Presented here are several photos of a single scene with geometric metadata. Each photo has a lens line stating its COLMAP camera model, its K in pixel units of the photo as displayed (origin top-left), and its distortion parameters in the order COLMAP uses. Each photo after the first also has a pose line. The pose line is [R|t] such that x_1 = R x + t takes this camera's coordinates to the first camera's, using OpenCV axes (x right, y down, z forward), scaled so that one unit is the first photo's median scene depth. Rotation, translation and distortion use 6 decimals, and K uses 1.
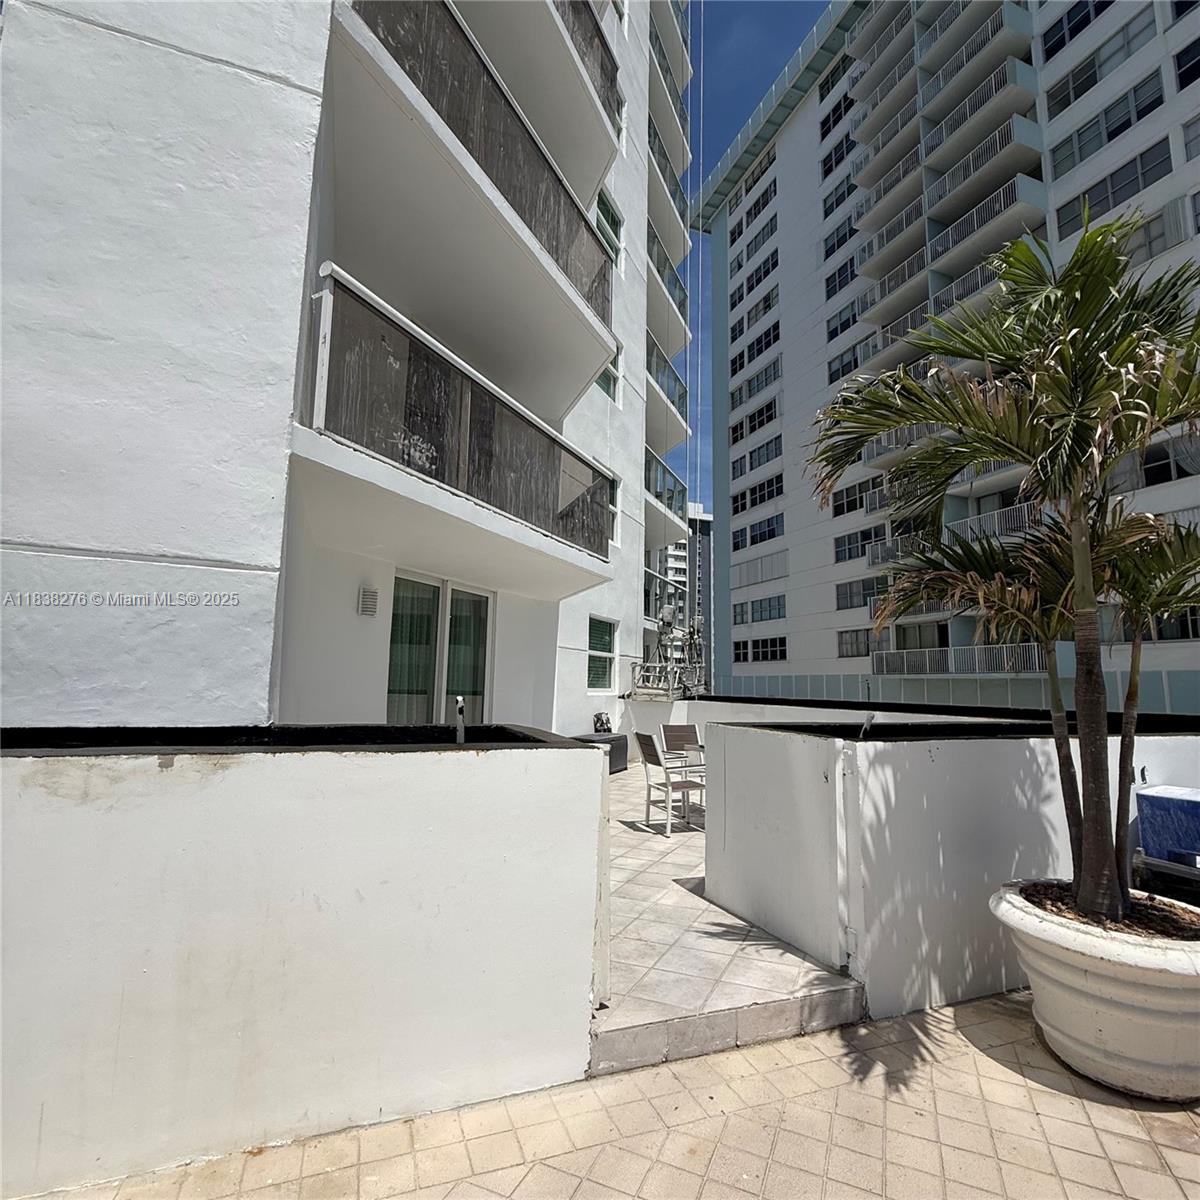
lens RADIAL K [[635.1, 0, 598.7], [0, 635.1, 597.6], [0, 0, 1]] dist [0.000255, -0.000859]
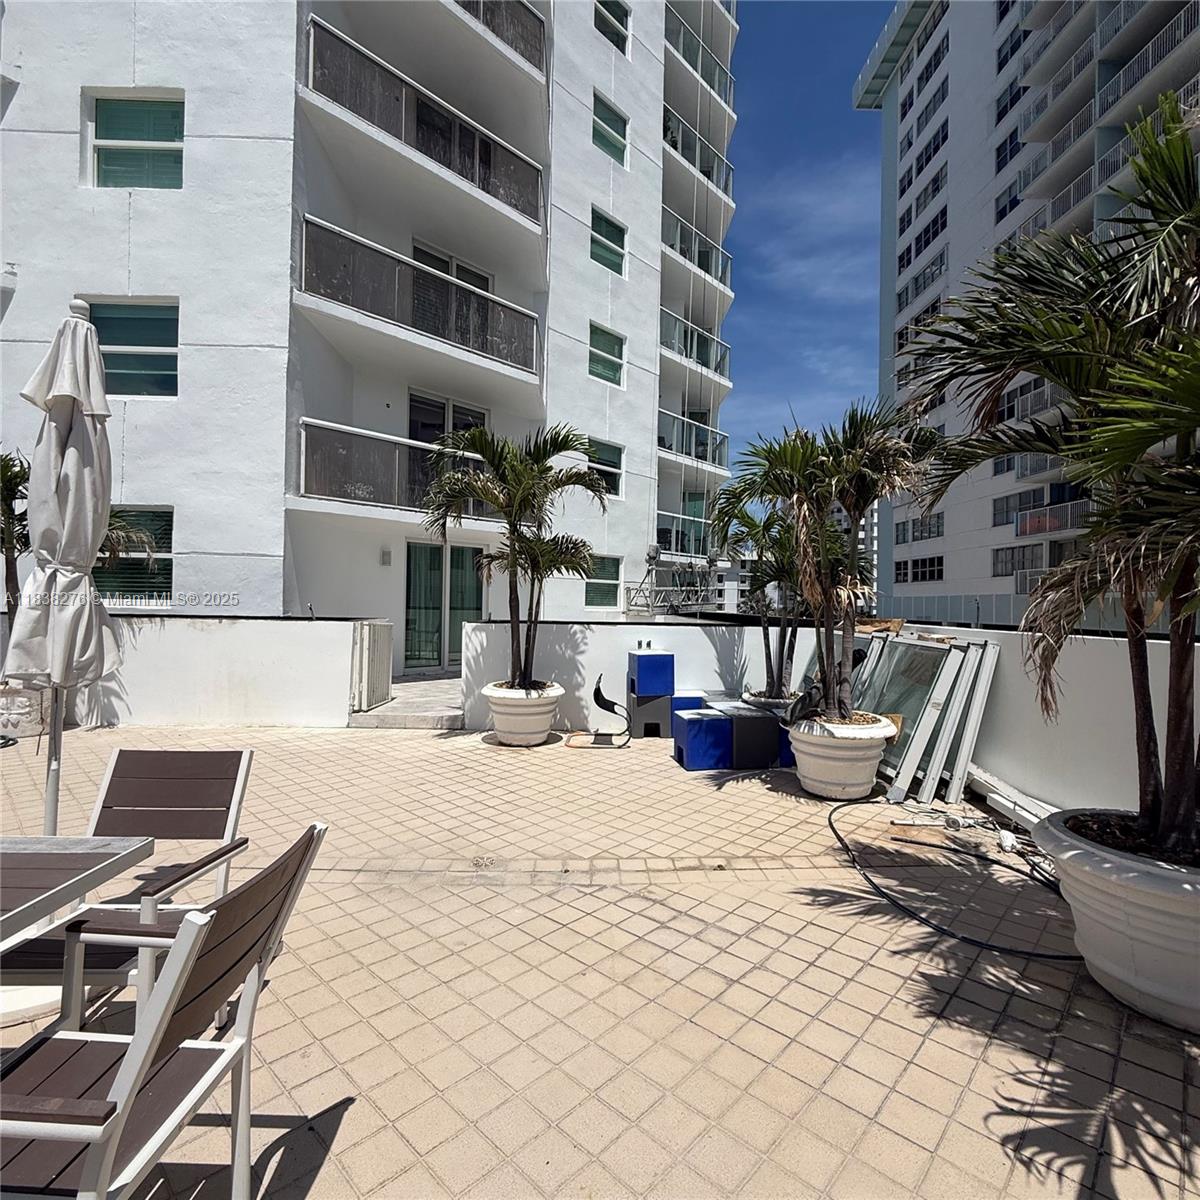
lens RADIAL K [[635.1, 0, 598.7], [0, 635.1, 597.6], [0, 0, 1]] dist [0.000255, -0.000859]
pose [[0.943450, -0.006369, -0.331455, 0.126795], [0.046454, 0.992491, 0.113156, -0.008991], [0.328245, -0.122155, 0.936661, -0.082393]]
